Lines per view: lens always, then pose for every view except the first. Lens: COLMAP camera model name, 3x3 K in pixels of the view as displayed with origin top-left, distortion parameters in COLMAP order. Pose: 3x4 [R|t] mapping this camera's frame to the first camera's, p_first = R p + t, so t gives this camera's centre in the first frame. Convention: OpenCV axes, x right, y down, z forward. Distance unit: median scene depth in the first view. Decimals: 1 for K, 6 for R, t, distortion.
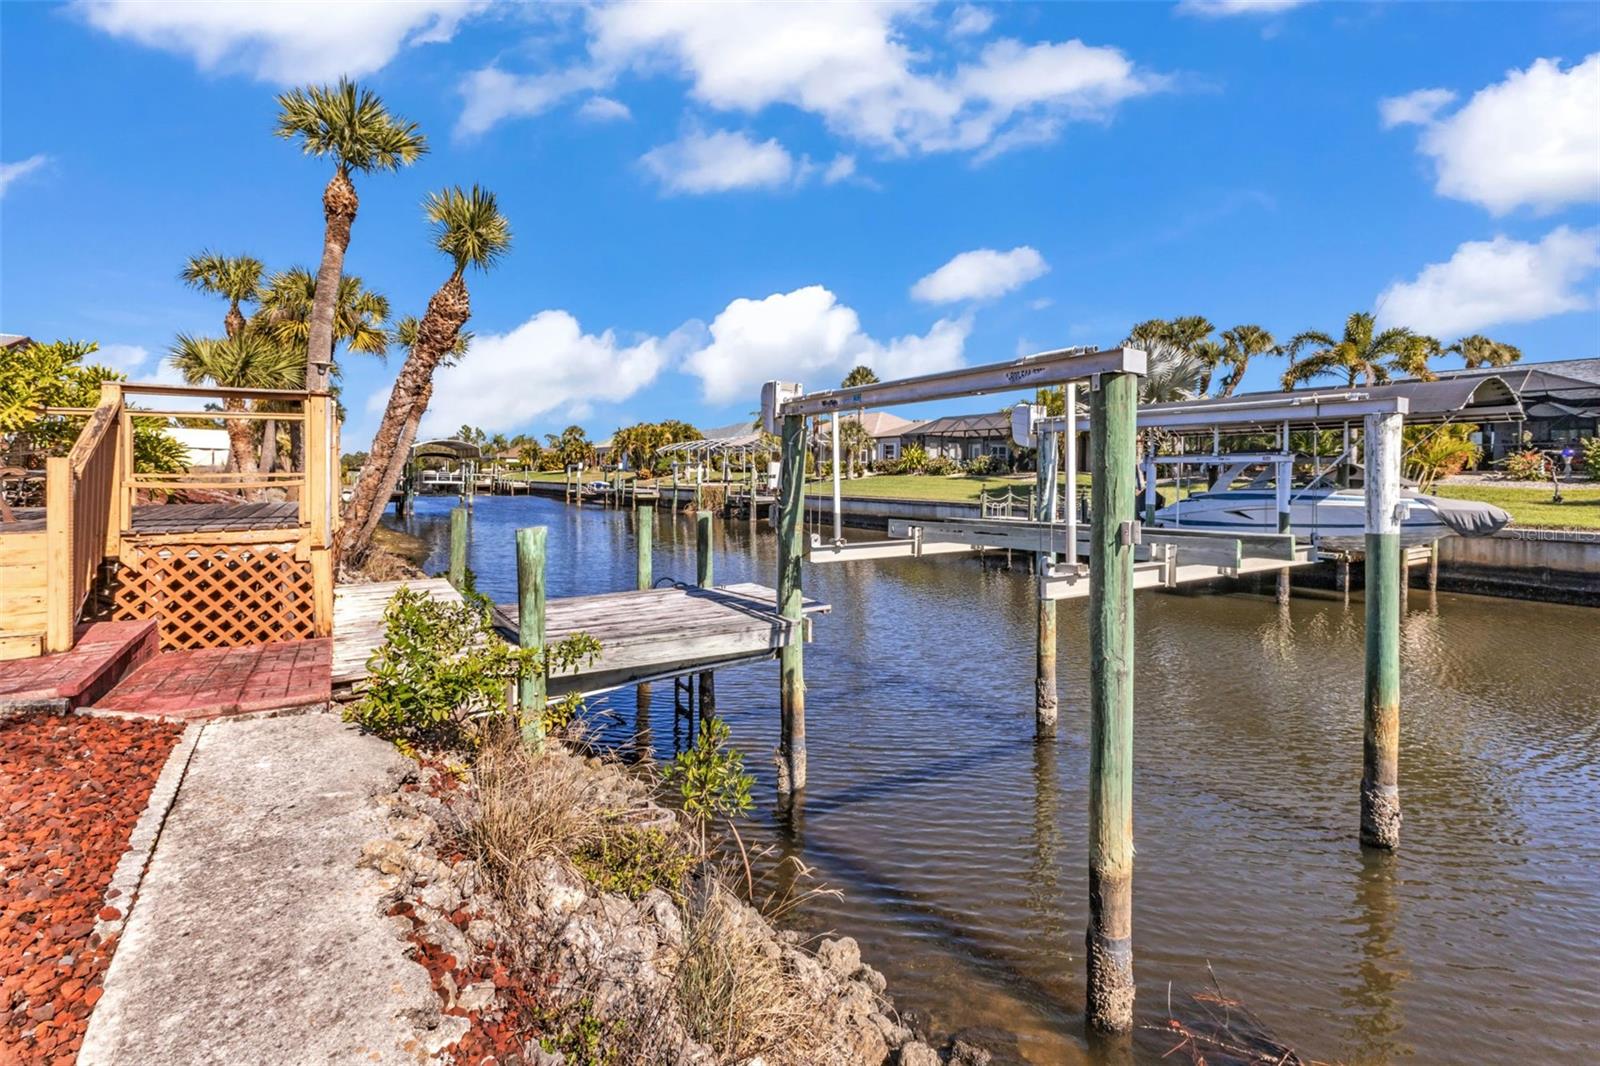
lens RADIAL K [[707.6, 0, 809.1], [0, 707.6, 470.3], [0, 0, 1]] dist [0.002576, 0.000069]
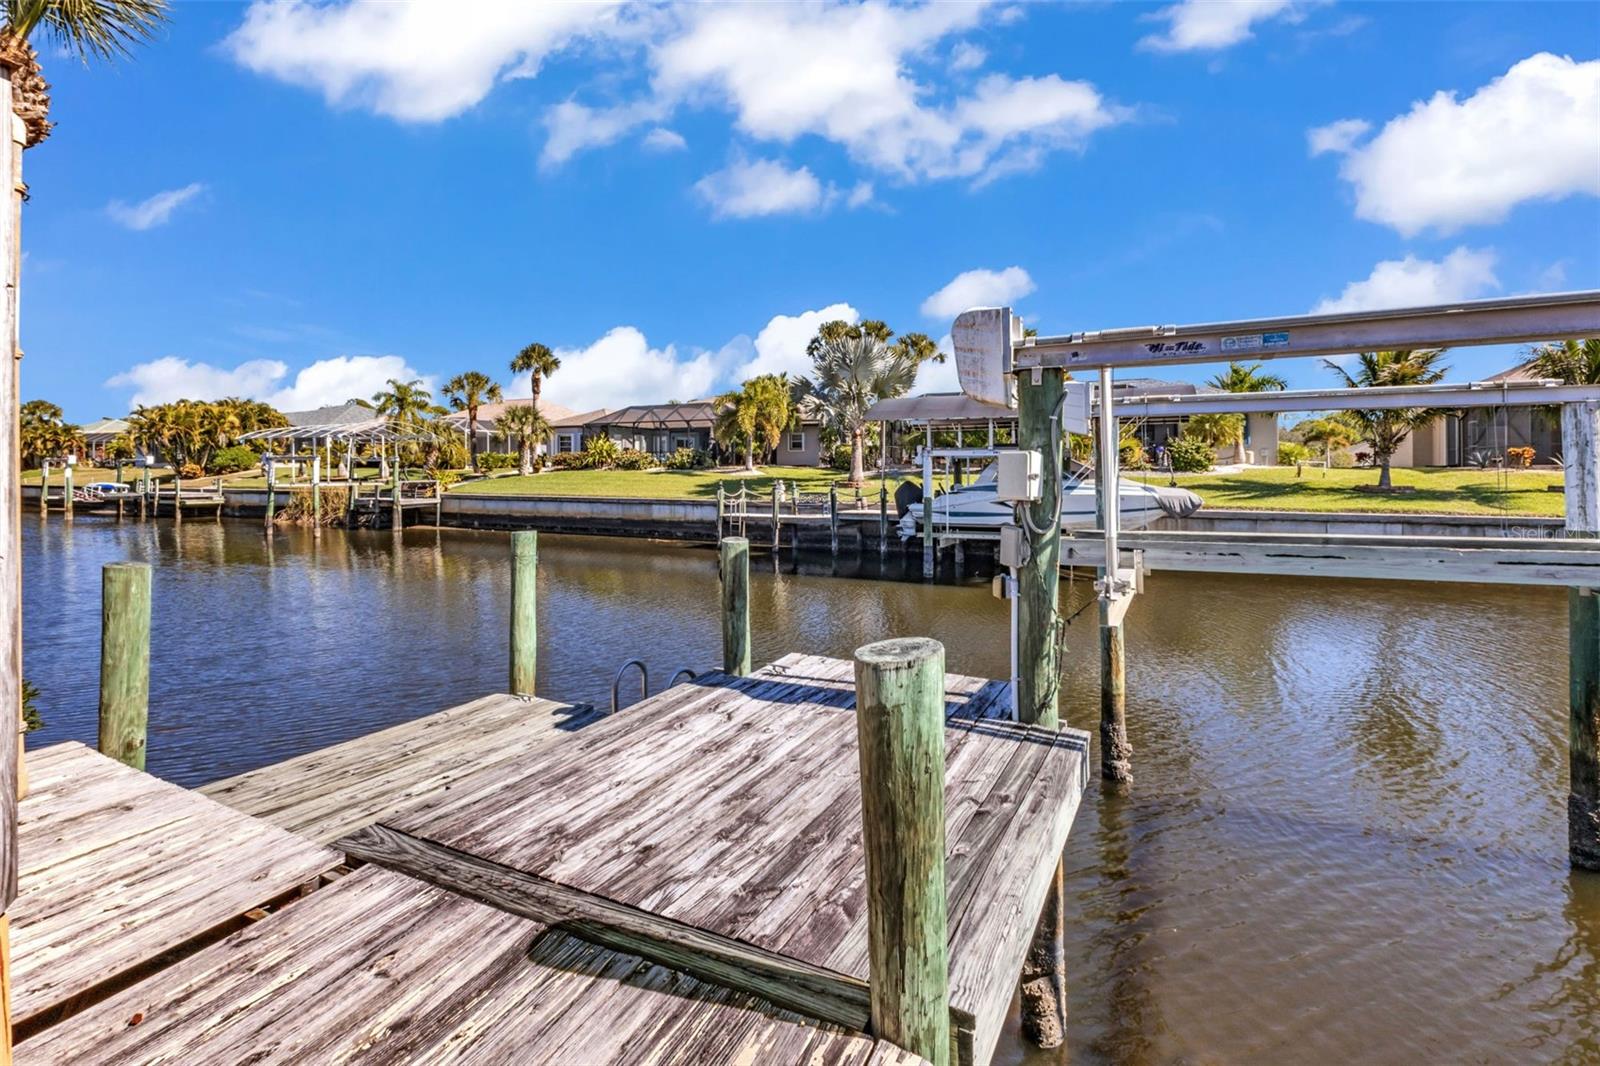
lens RADIAL K [[712.9, 0, 811.1], [0, 712.9, 480.9], [0, 0, 1]] dist [0.012059, -0.000281]
pose [[0.870558, -0.015714, 0.491815, -0.068837], [0.004036, 0.999684, 0.024797, -0.000610], [-0.492049, -0.019602, 0.870347, 0.087211]]
